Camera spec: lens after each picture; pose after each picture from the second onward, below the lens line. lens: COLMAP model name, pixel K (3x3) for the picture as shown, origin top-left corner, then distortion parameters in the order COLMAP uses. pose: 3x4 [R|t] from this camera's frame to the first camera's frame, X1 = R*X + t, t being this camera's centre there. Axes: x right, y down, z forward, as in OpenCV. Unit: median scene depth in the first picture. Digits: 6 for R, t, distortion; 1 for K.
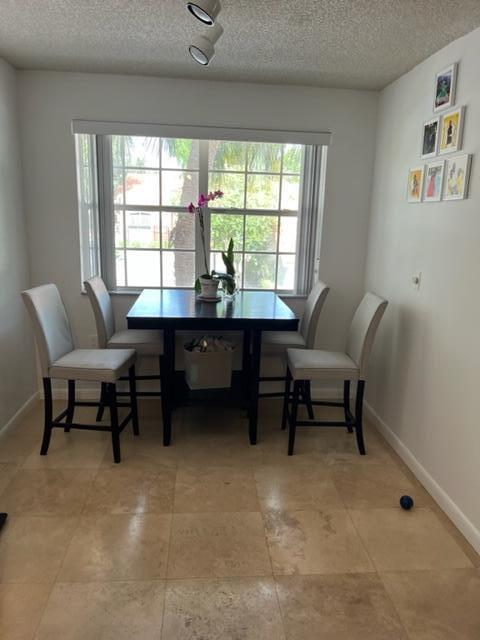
lens RADIAL K [[477.3, 0, 240.0], [0, 477.3, 320.0], [0, 0, 1]] dist [0.064723, -0.072228]
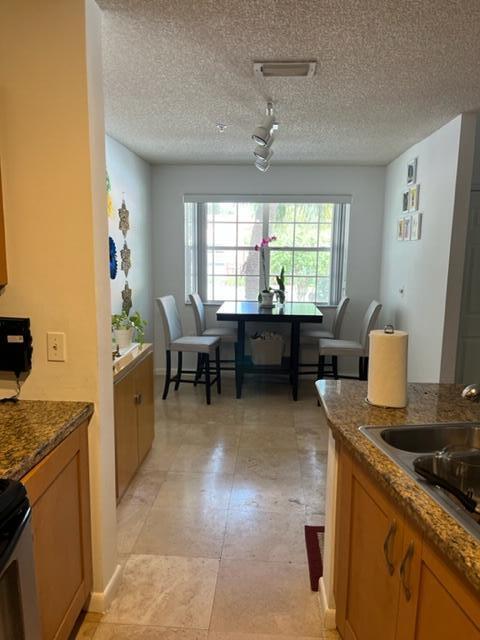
lens RADIAL K [[485.6, 0, 230.3], [0, 485.6, 327.2], [0, 0, 1]] dist [0.060968, -0.079674]
pose [[0.986170, 0.006982, -0.165589, 0.074115], [-0.017733, 0.997822, -0.063537, 0.121355], [0.164785, 0.065594, 0.984146, -0.529828]]
